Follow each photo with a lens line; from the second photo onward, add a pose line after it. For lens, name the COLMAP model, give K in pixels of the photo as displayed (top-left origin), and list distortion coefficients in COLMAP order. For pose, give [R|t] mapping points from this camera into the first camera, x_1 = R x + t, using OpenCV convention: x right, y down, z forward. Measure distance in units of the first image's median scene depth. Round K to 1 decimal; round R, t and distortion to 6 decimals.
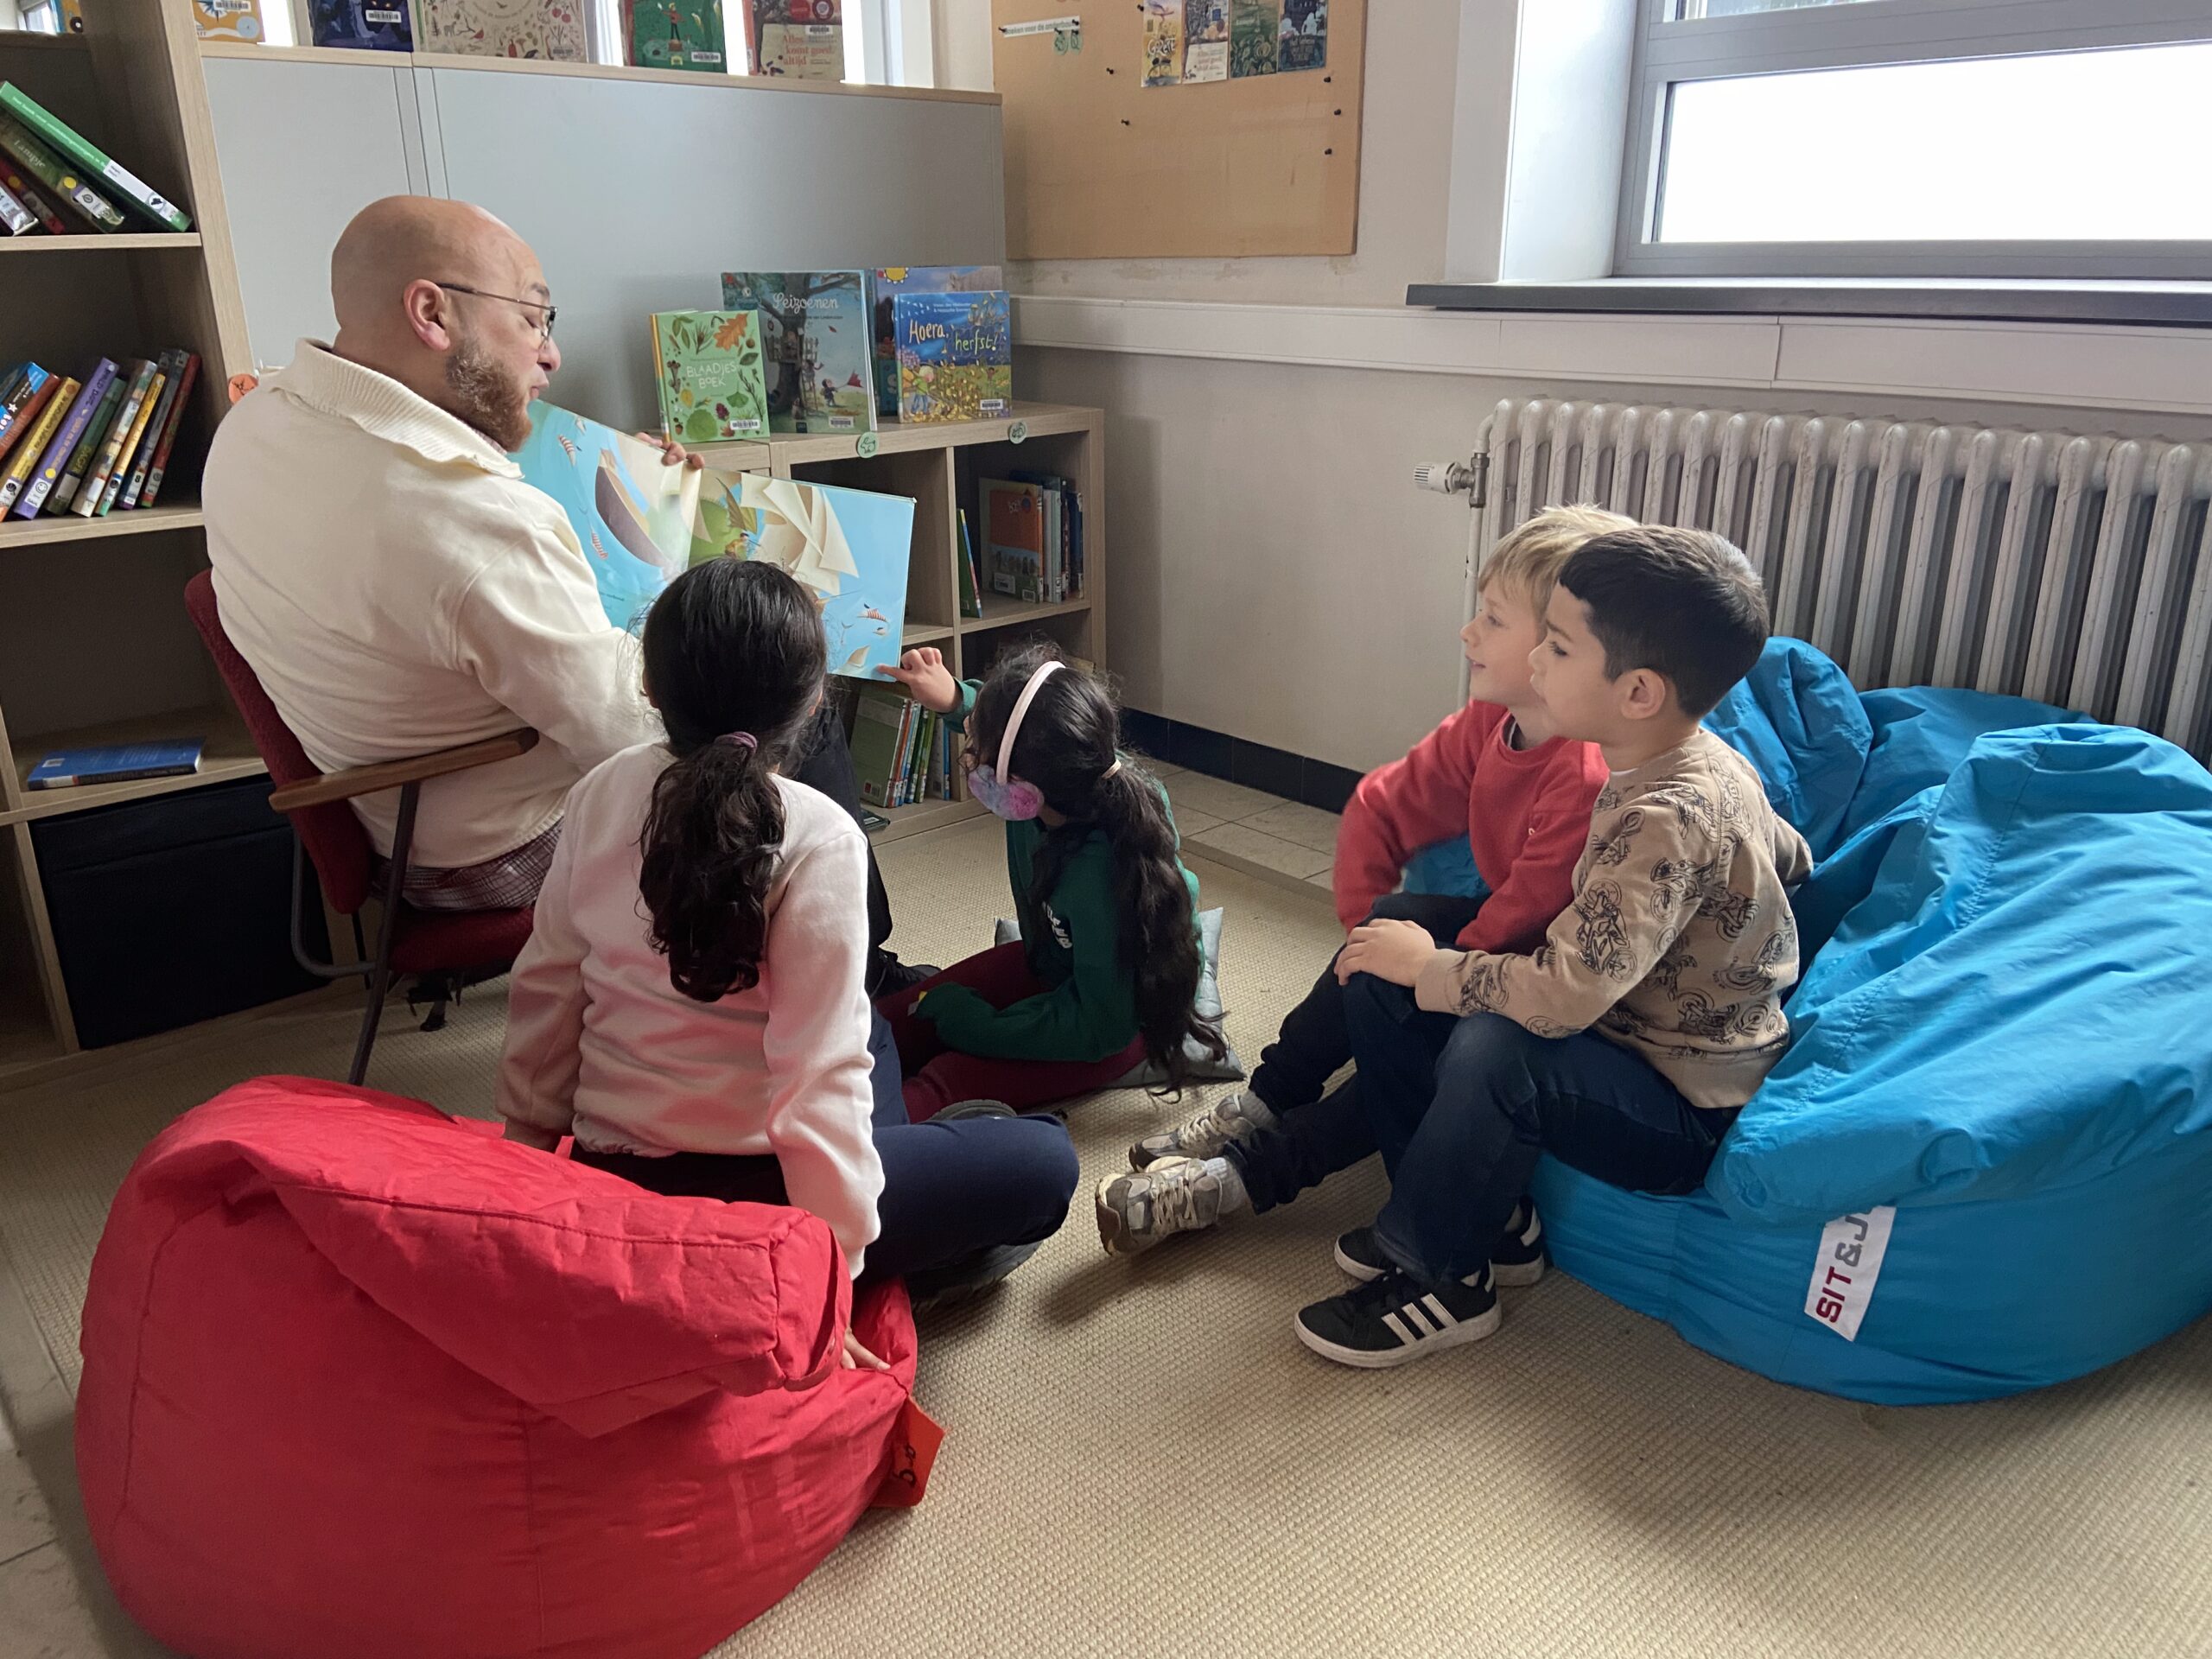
lens RADIAL K [[1672.6, 0, 1098.7], [0, 1672.6, 836.4], [0, 0, 1]] dist [0.149001, -0.186906]
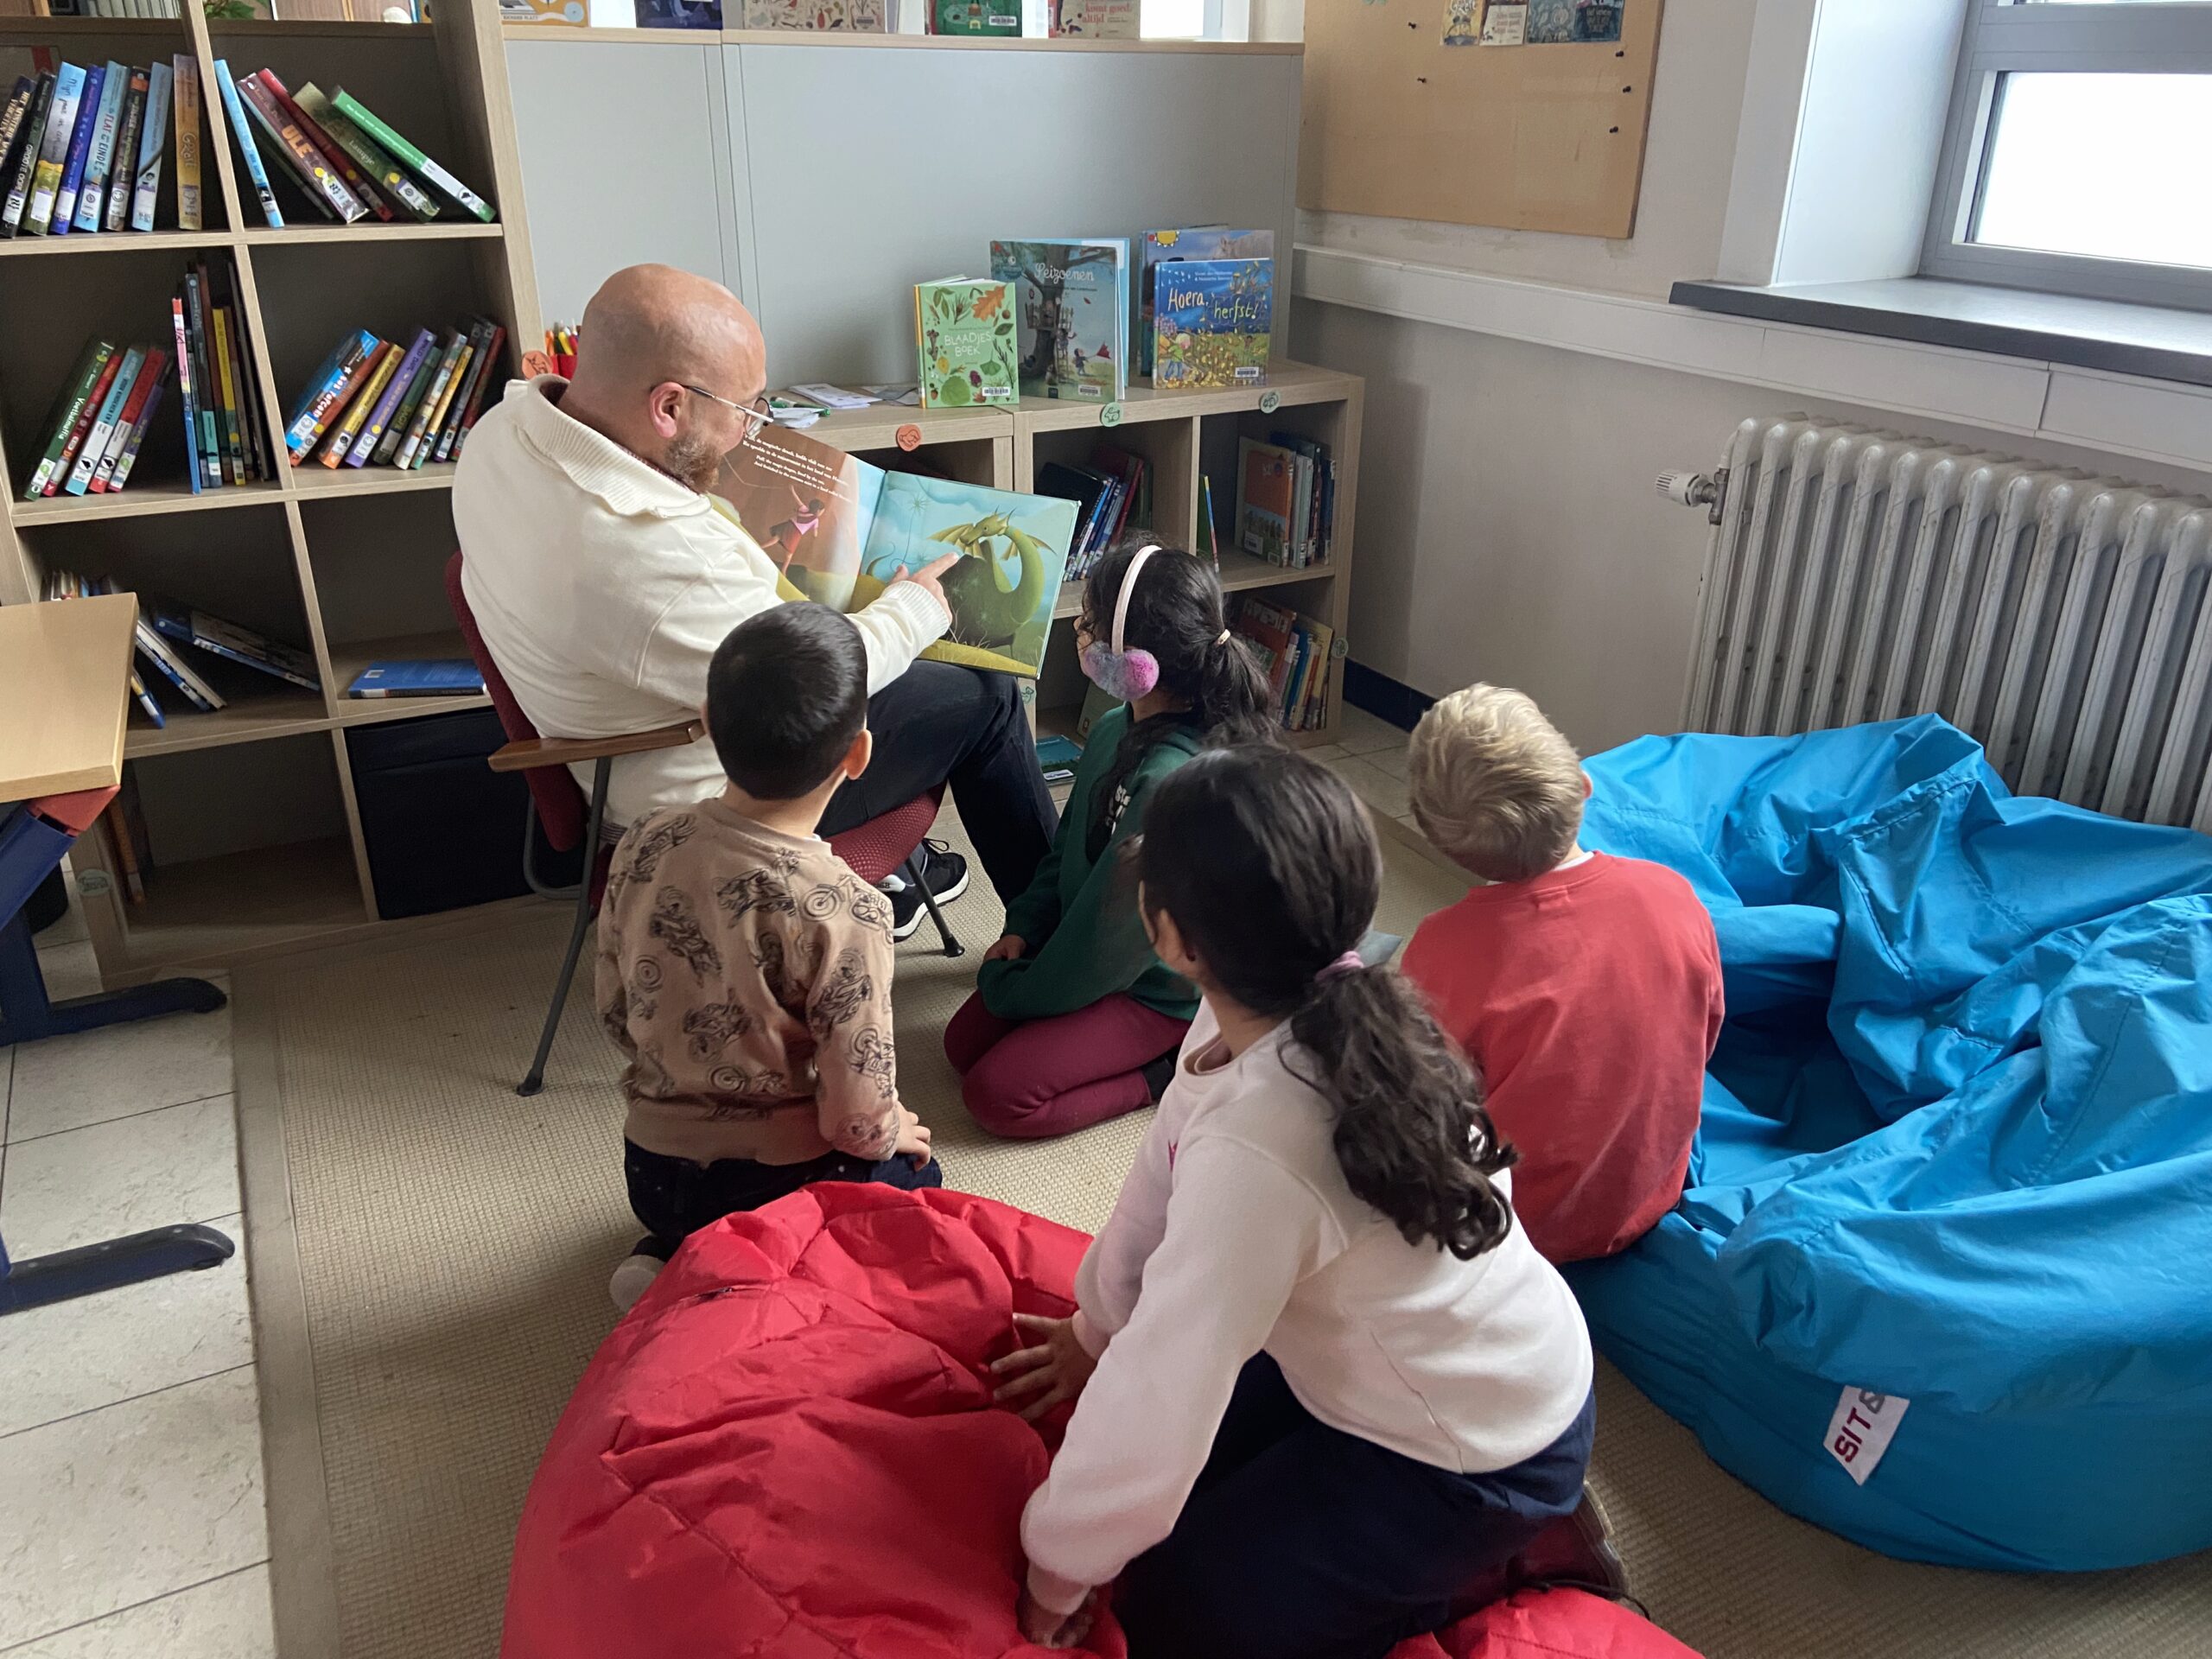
lens RADIAL K [[1673.9, 0, 1104.3], [0, 1673.9, 822.9], [0, 0, 1]] dist [0.166409, -0.243598]
pose [[0.969482, 0.114462, -0.216804, 0.114189], [-0.096766, 0.991176, 0.090586, -0.079622], [0.225259, -0.066842, 0.972003, -0.021089]]
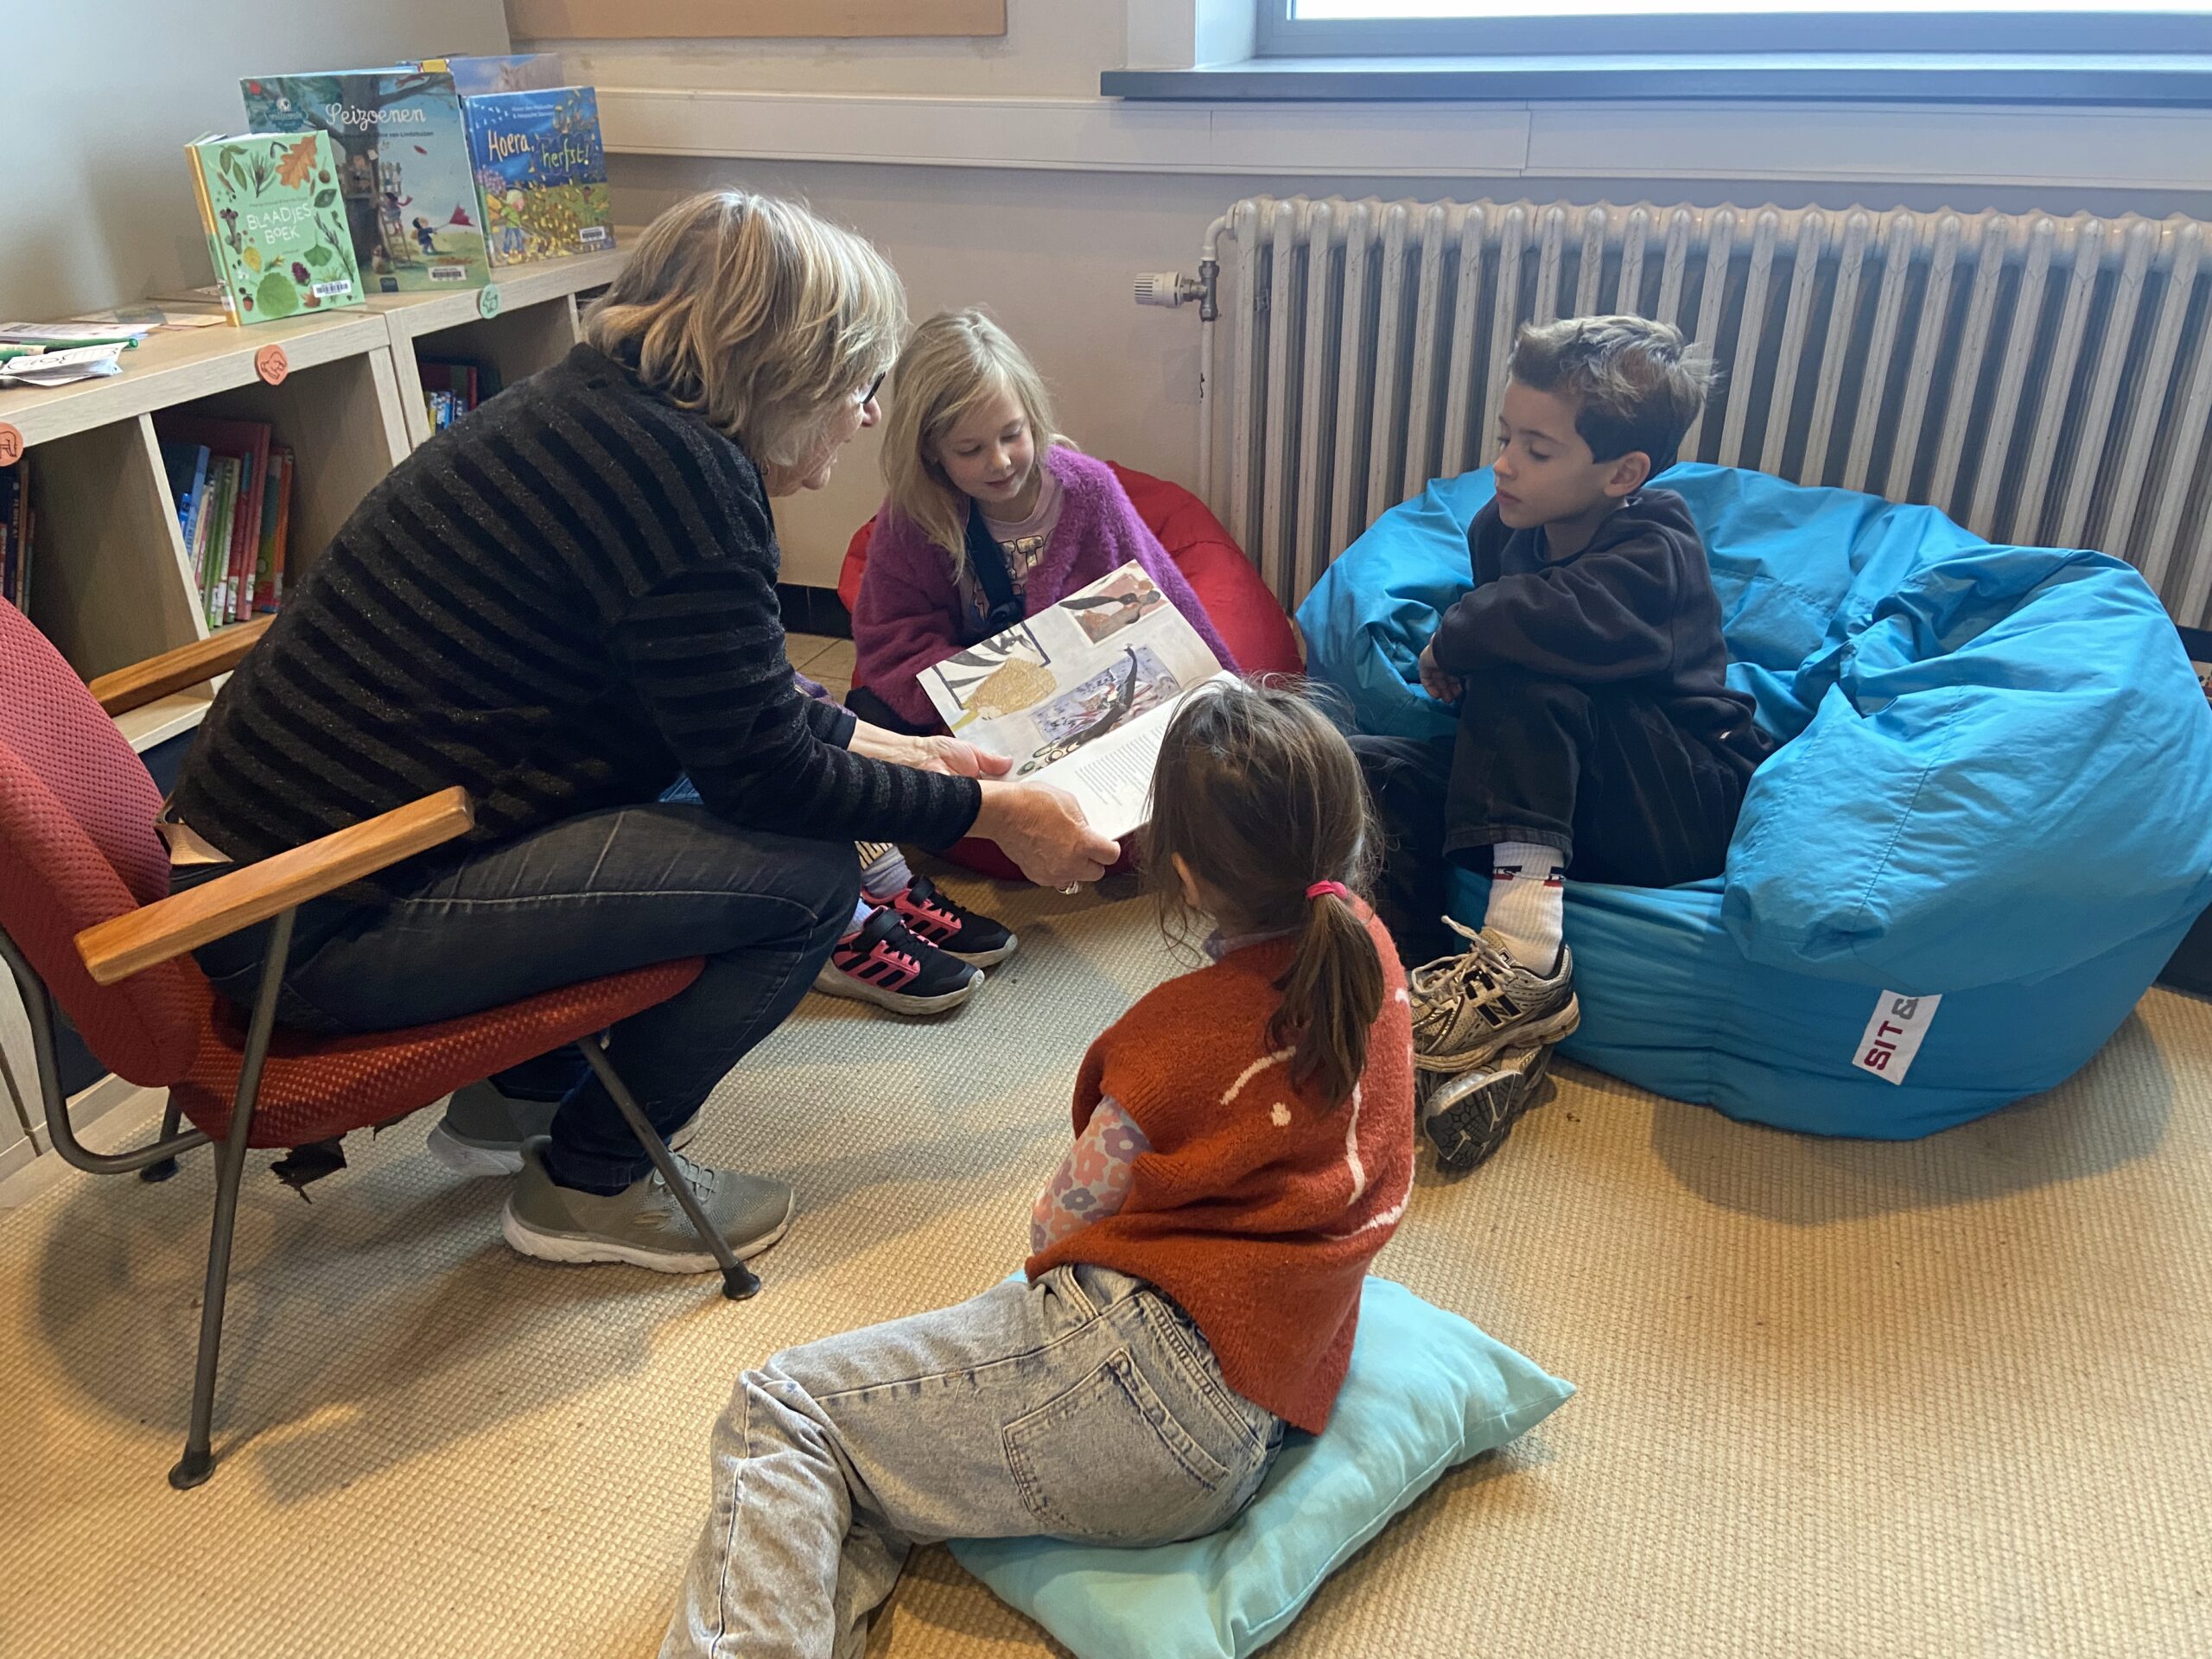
lens RADIAL K [[1686.5, 0, 1080.5], [0, 1686.5, 835.3], [0, 0, 1]] dist [0.157400, -0.189909]
pose [[0.882828, -0.216489, 0.416829, -0.289151], [0.163827, 0.973640, 0.158702, -0.076264], [-0.440199, -0.071819, 0.895023, 0.154516]]
